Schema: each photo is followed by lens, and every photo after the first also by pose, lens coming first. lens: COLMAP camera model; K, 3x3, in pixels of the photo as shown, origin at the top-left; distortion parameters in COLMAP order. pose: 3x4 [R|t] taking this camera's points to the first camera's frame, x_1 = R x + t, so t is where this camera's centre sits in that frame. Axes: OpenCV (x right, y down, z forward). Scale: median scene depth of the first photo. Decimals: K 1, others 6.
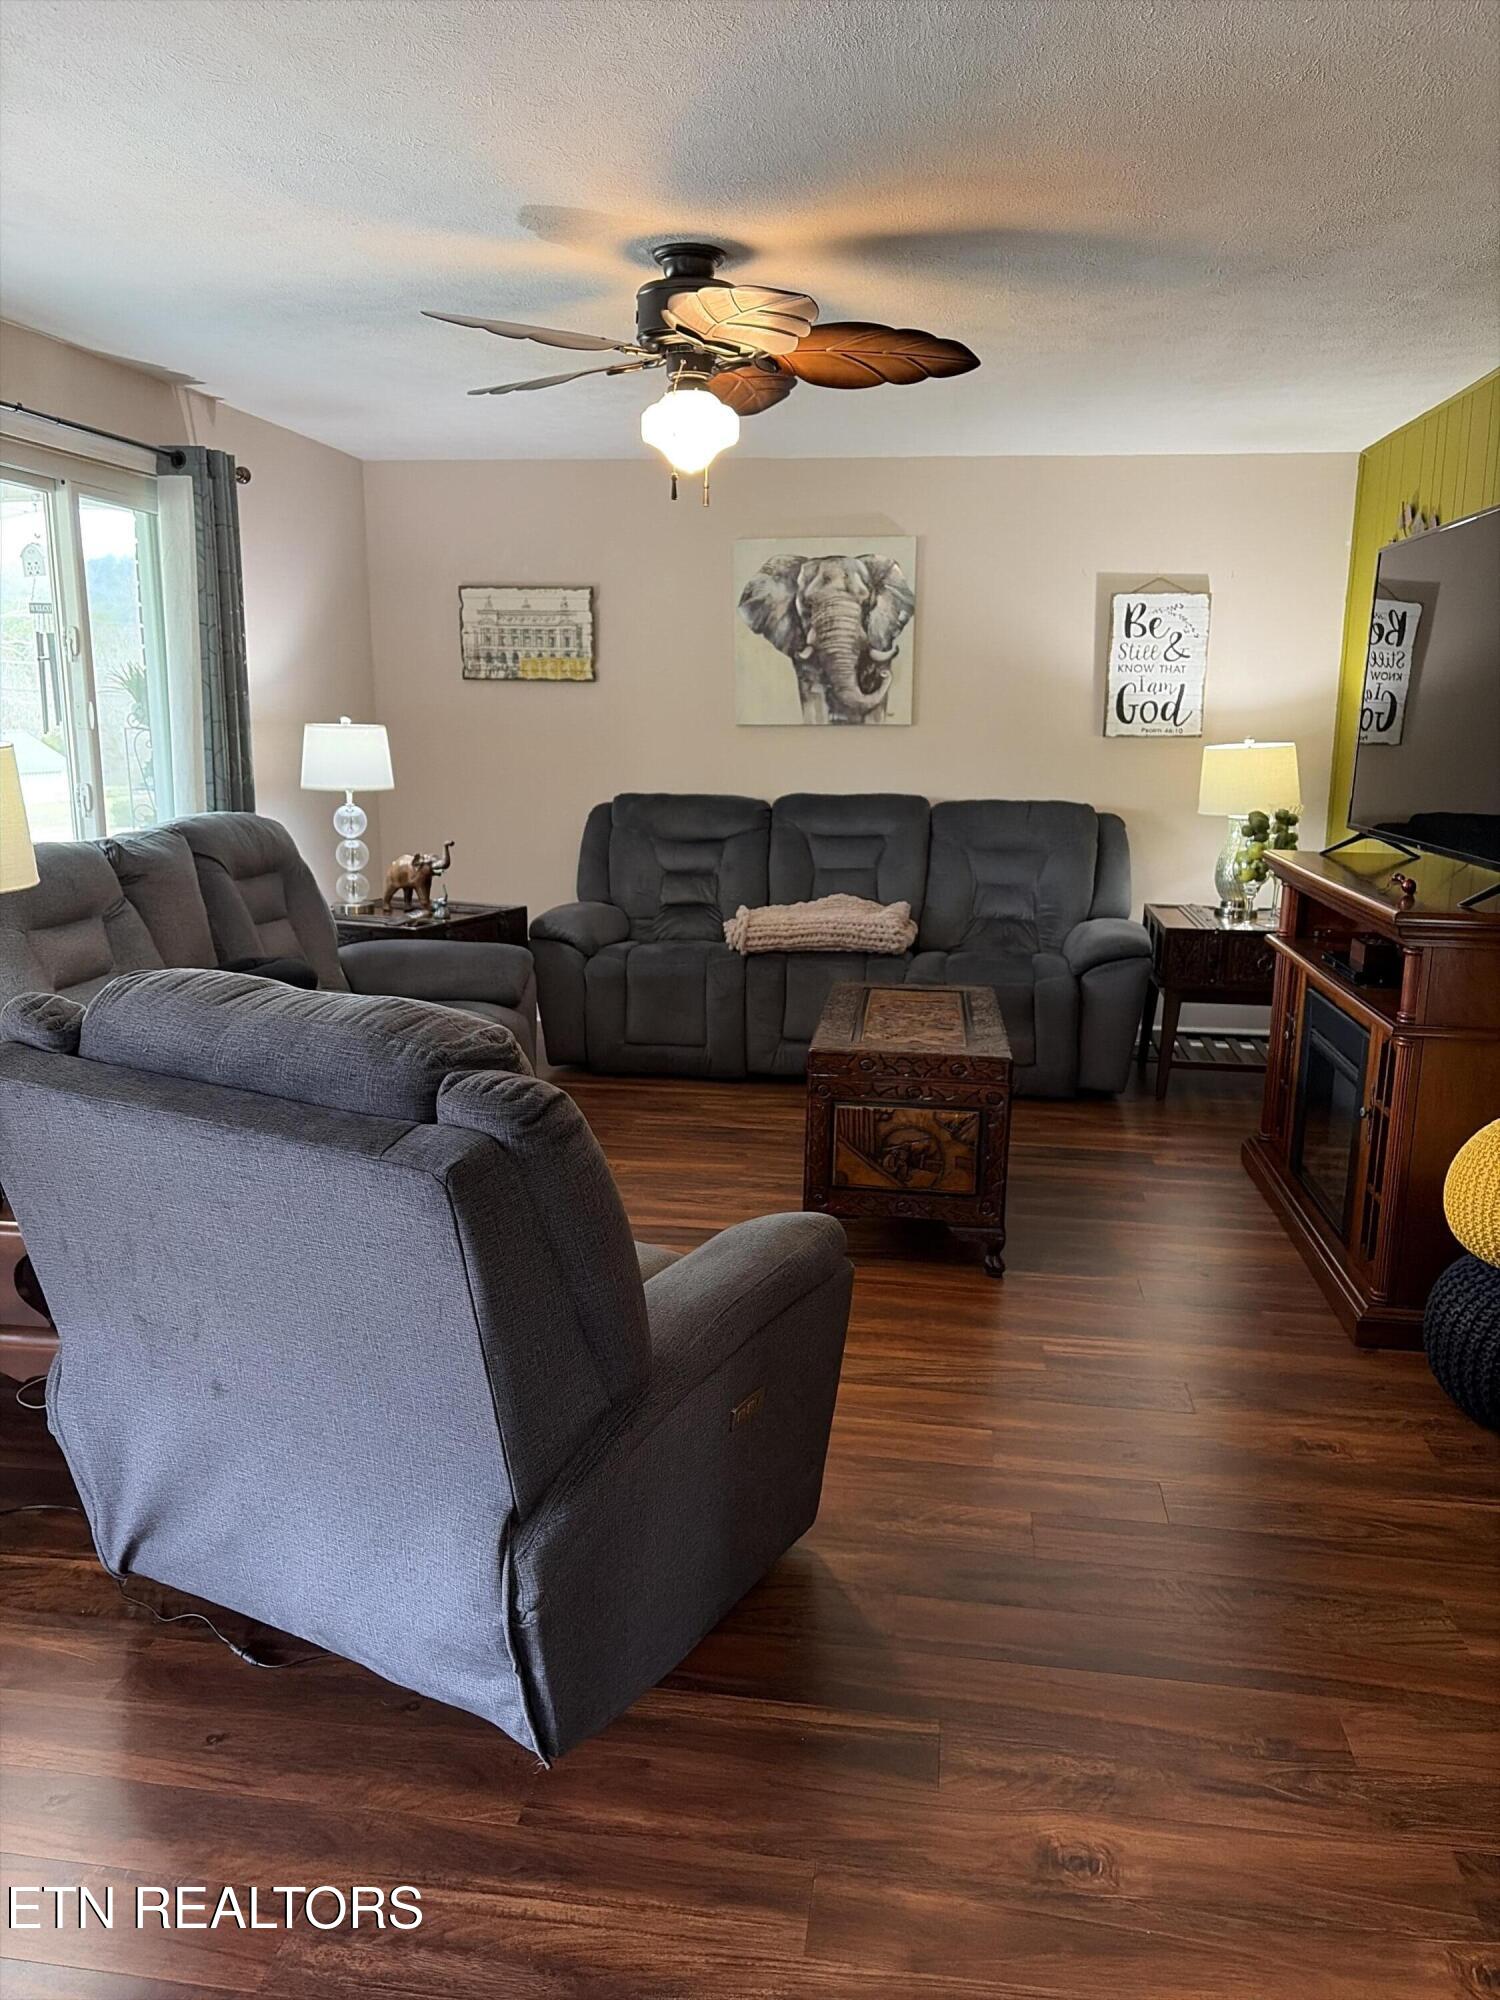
lens RADIAL K [[1496.2, 0, 763.2], [0, 1496.2, 1011.3], [0, 0, 1]] dist [0.055851, -0.061231]
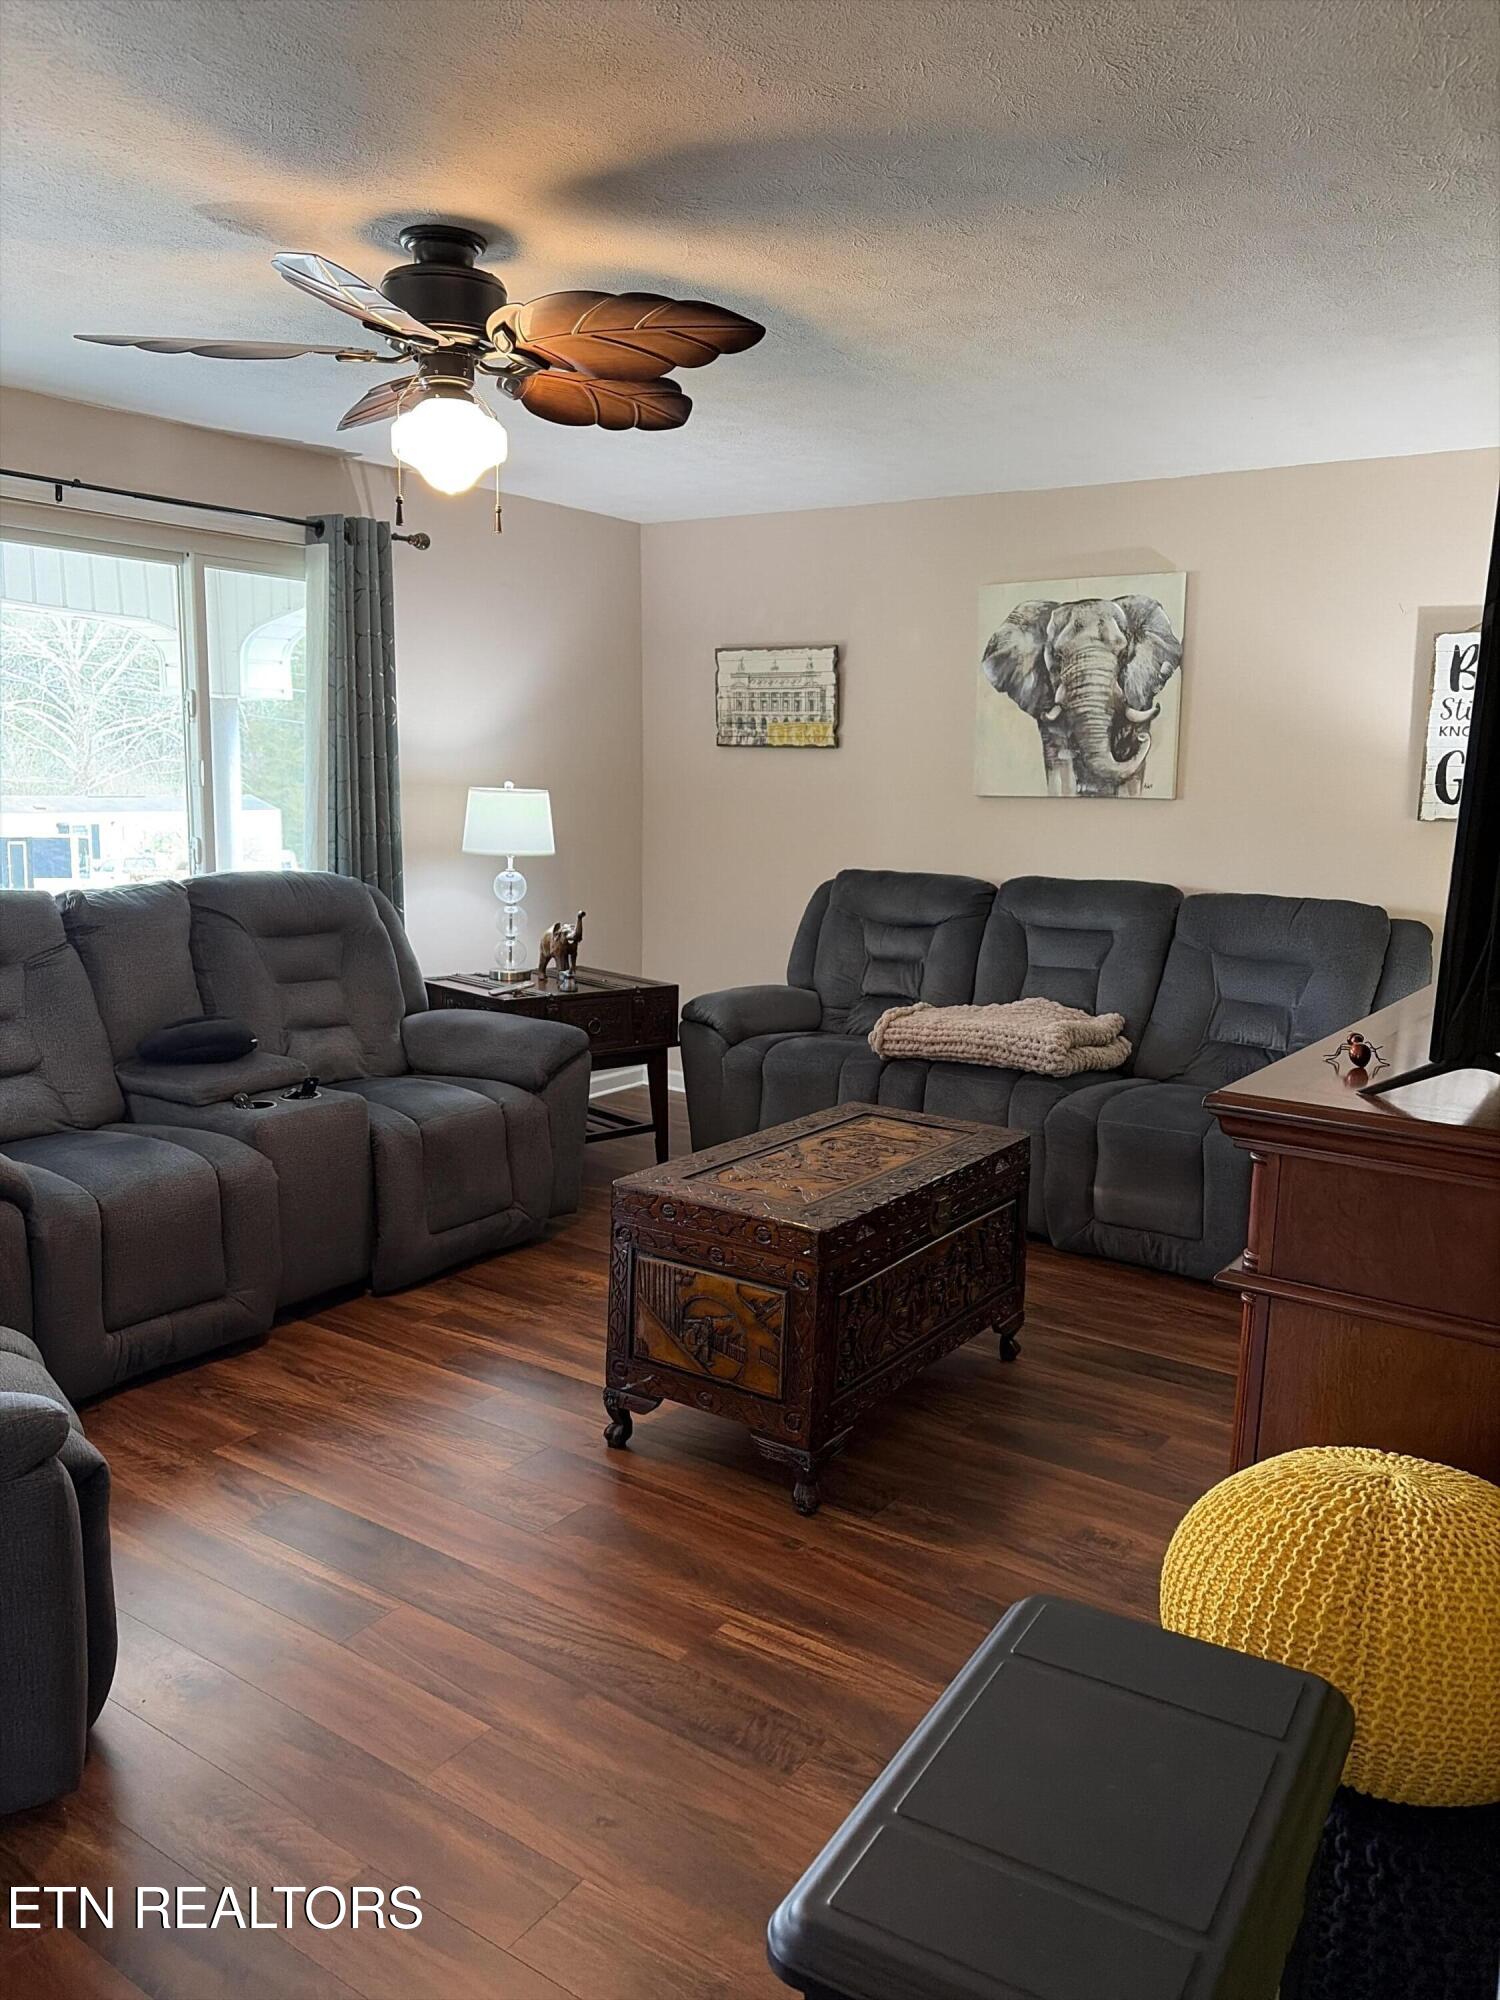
lens RADIAL K [[1496.2, 0, 761.7], [0, 1496.2, 1011.0], [0, 0, 1]] dist [0.055851, -0.061231]
pose [[0.893064, 0.079938, -0.442772, 0.274811], [-0.101697, 0.994487, -0.025576, -0.032900], [0.438286, 0.067869, 0.896269, 0.177412]]
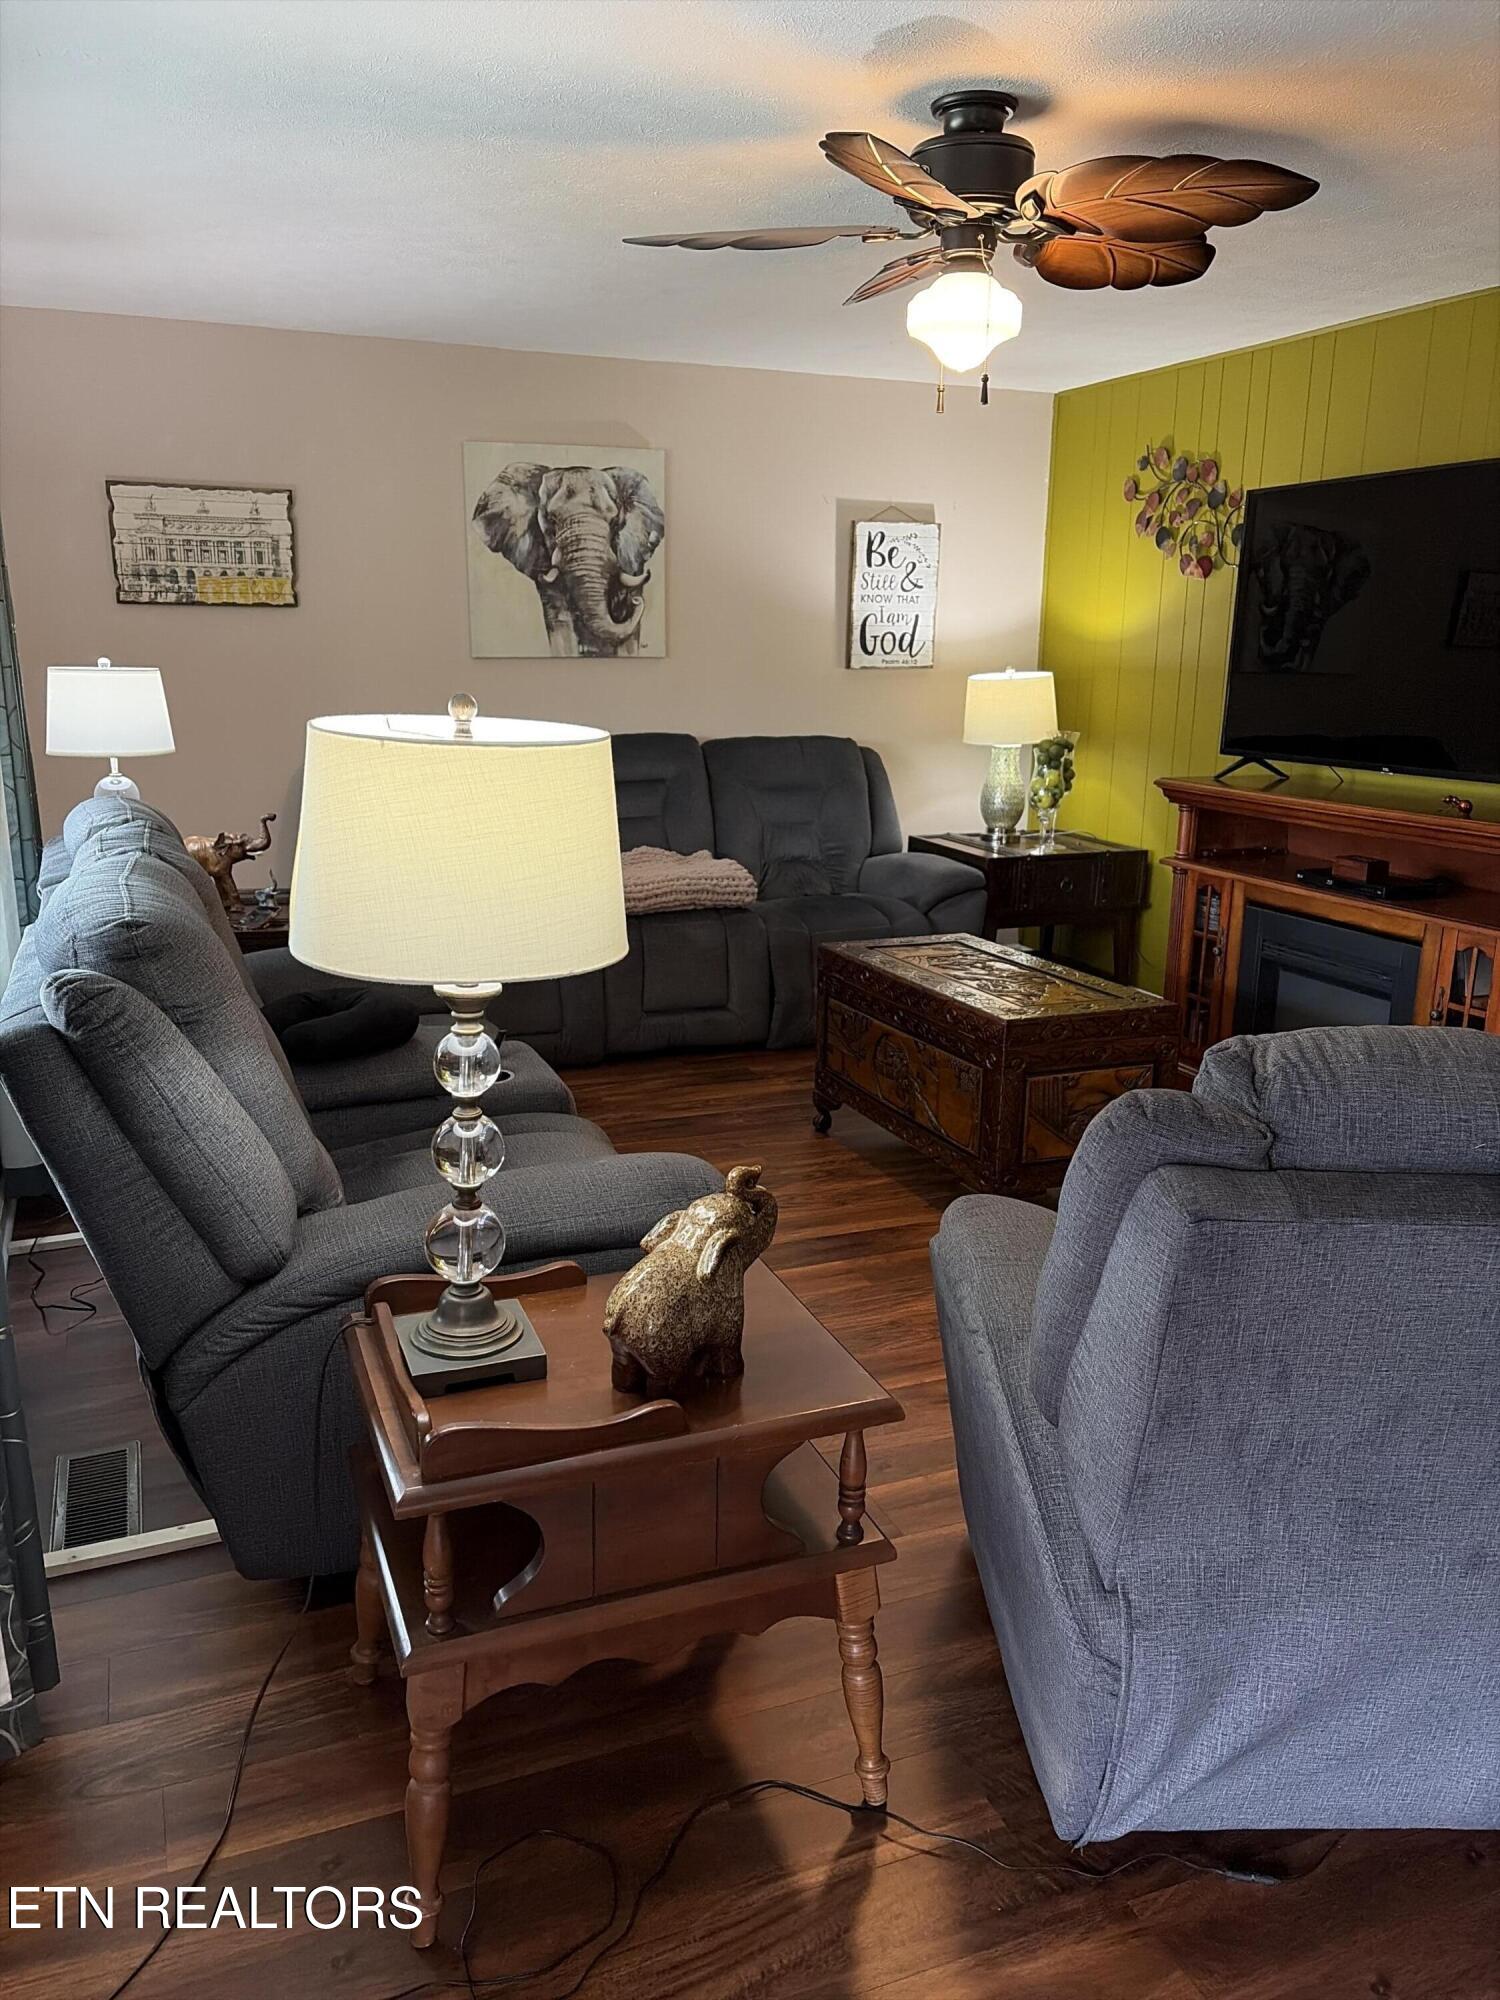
lens RADIAL K [[1496.2, 0, 740.4], [0, 1496.2, 1015.0], [0, 0, 1]] dist [0.055851, -0.061231]
pose [[0.874955, -0.123155, 0.468280, -0.325693], [0.097860, 0.992133, 0.078078, -0.040385], [-0.474212, -0.022489, 0.880124, 0.160262]]
